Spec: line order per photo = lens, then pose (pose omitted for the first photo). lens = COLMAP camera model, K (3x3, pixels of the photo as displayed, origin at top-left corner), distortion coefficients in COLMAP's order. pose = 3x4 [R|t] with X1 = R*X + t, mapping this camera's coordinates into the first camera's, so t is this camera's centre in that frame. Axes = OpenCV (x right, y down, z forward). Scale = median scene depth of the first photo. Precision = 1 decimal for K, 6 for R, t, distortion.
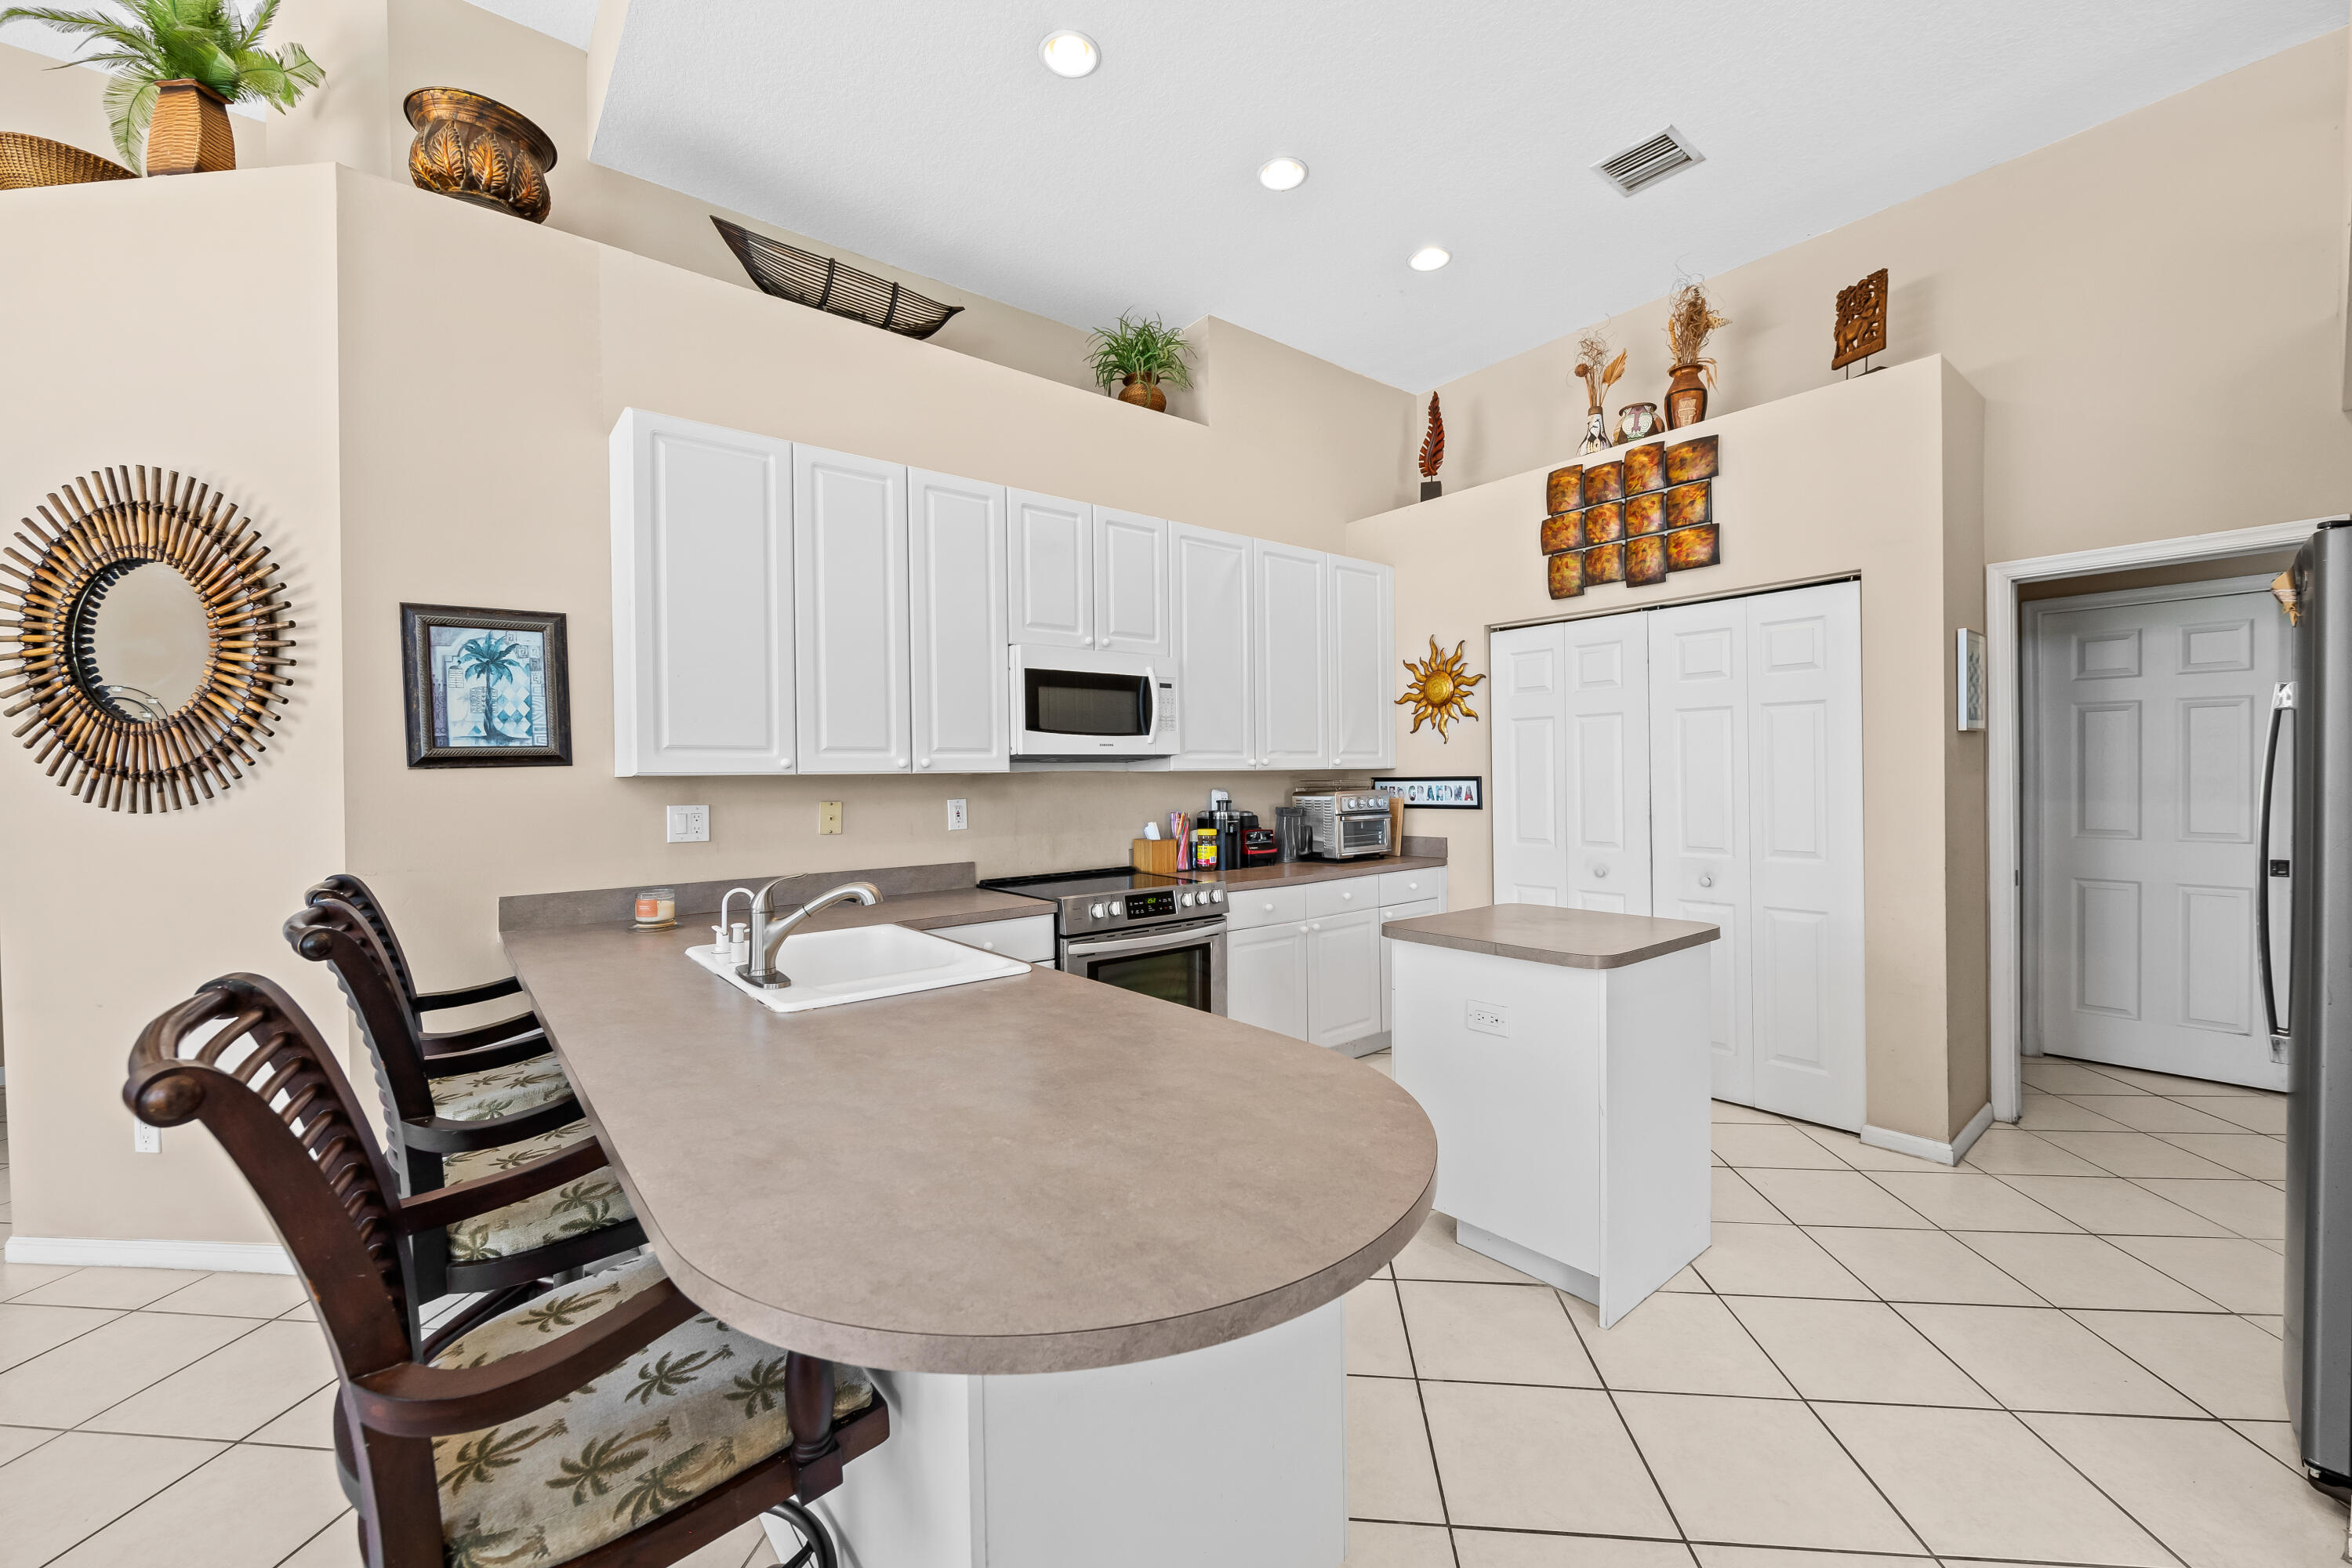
lens RADIAL K [[923.4, 0, 1188.0], [0, 923.4, 779.5], [0, 0, 1]] dist [0.001327, -0.002988]
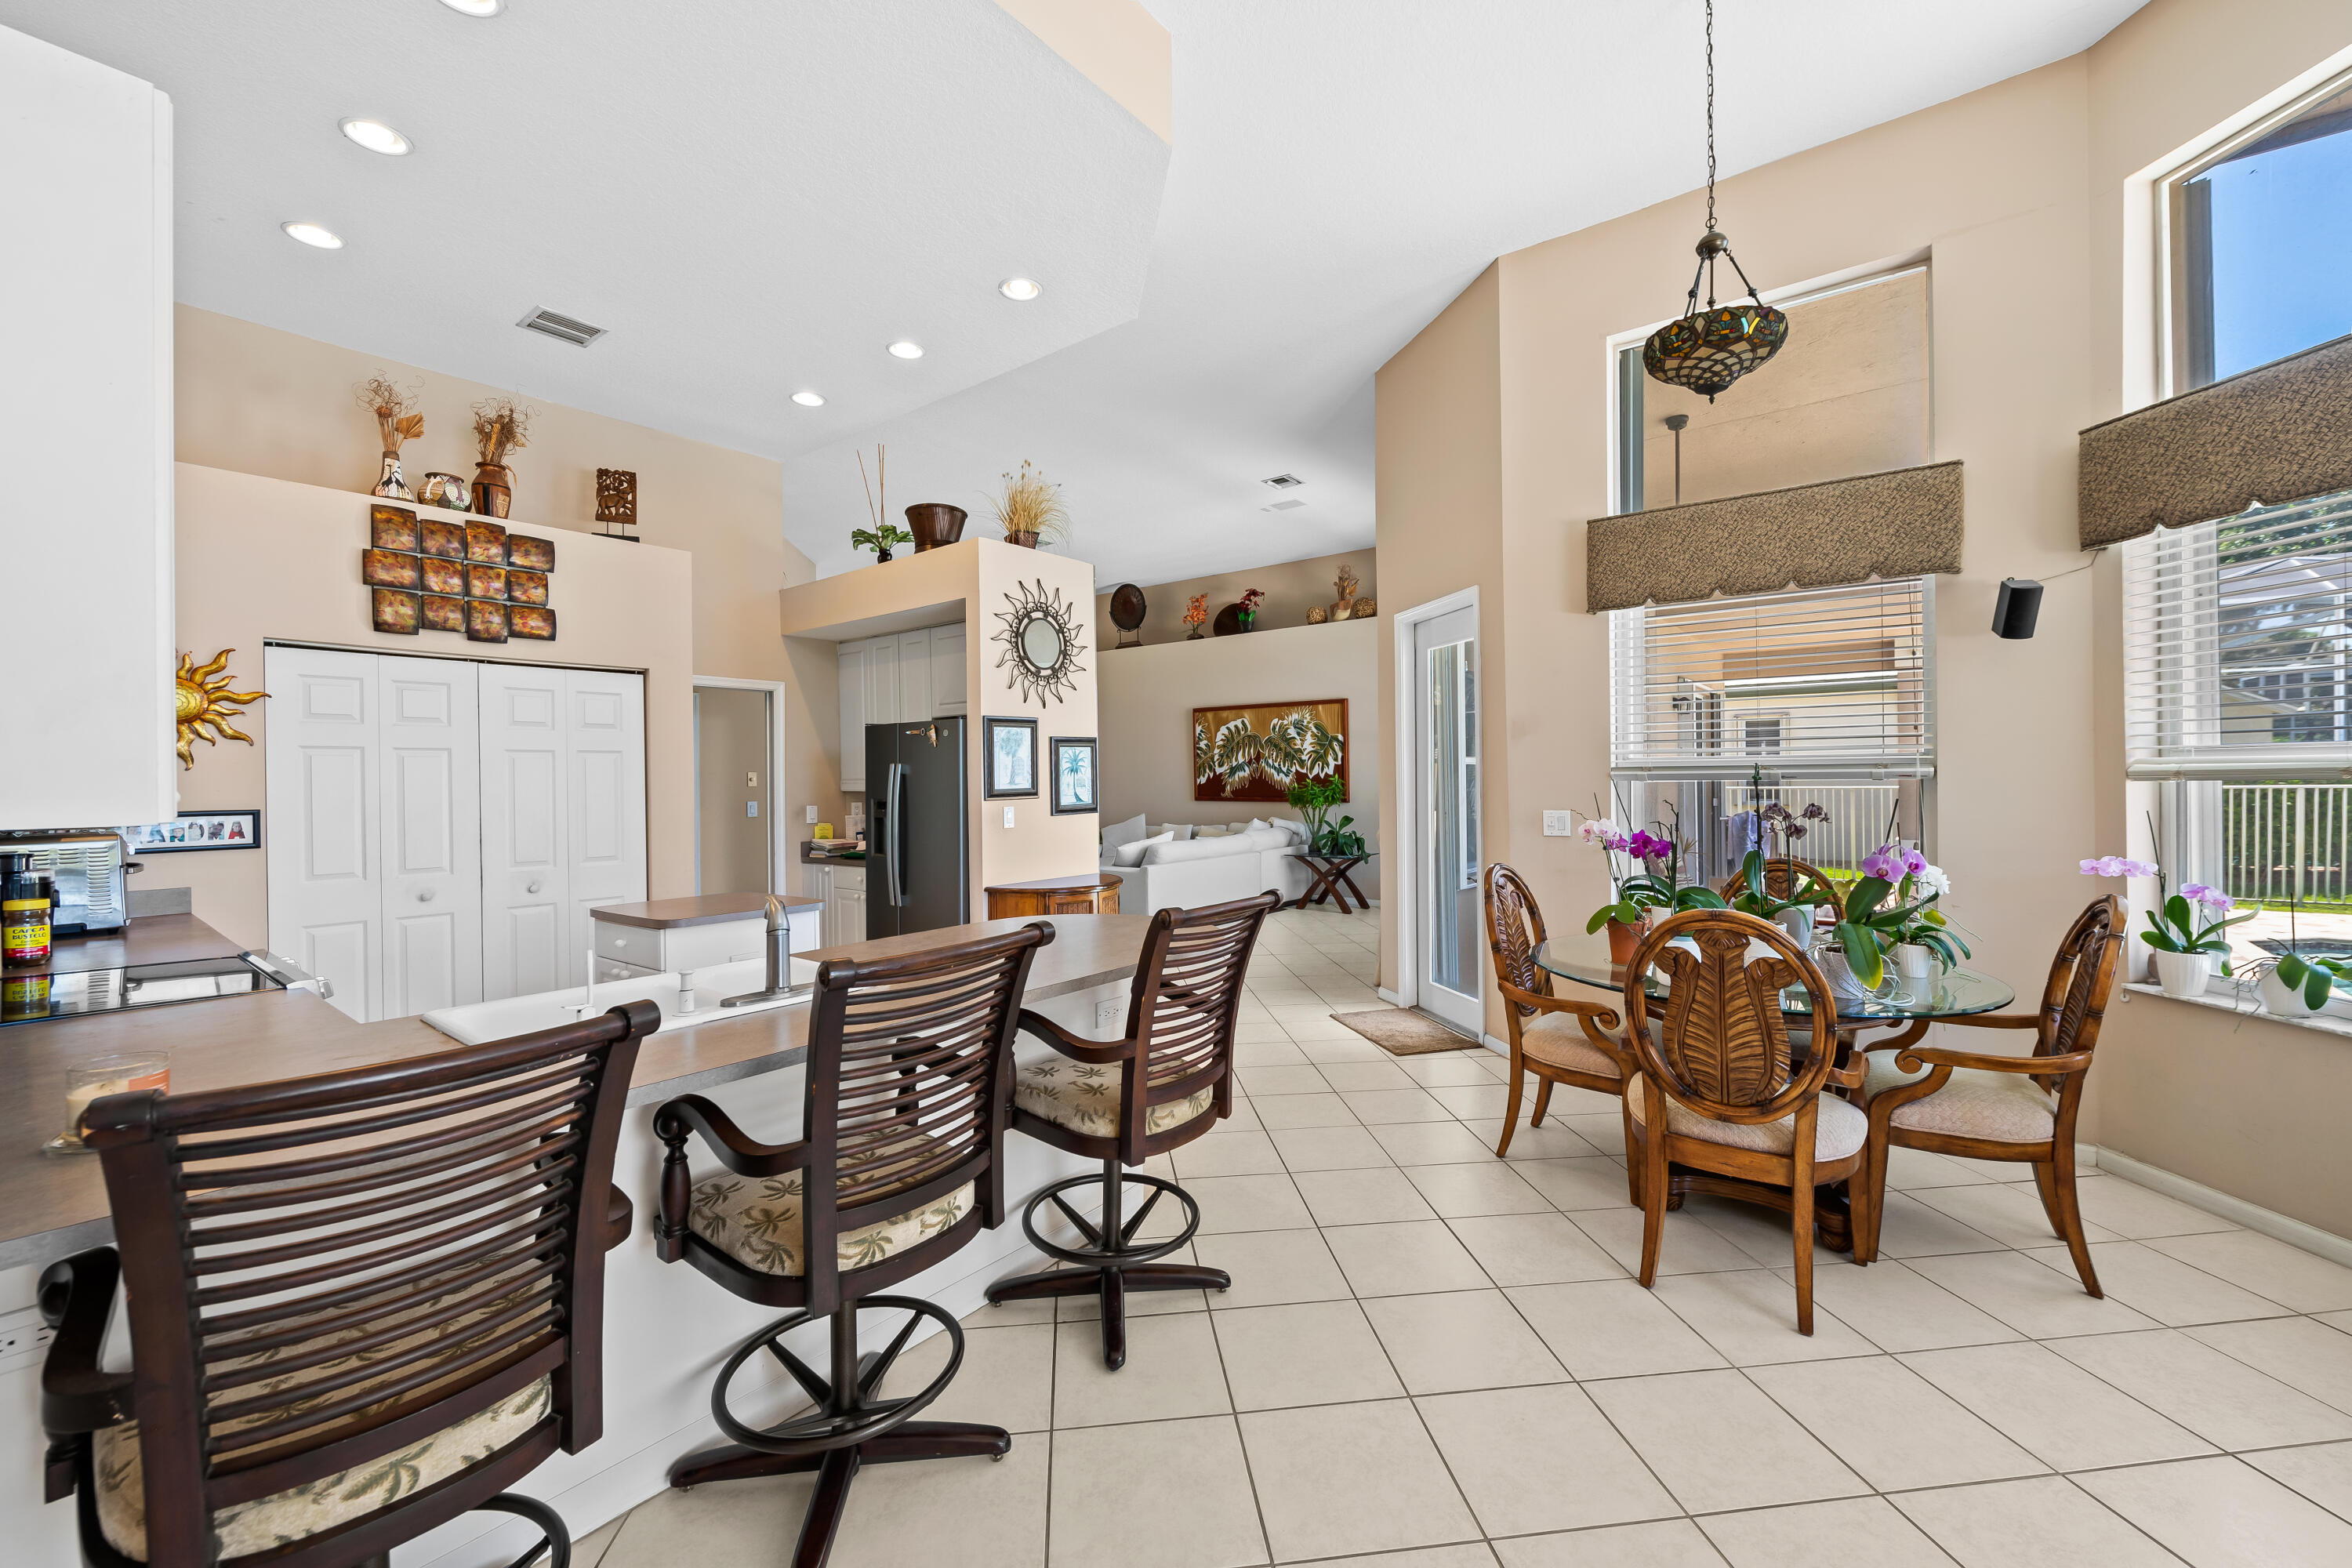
lens RADIAL K [[923.4, 0, 1188.0], [0, 923.4, 779.5], [0, 0, 1]] dist [0.001327, -0.002988]
pose [[-0.223511, 0.014396, 0.974595, -0.842115], [0.015496, 0.999817, -0.011215, -0.010178], [-0.974578, 0.012595, -0.223693, 0.399047]]
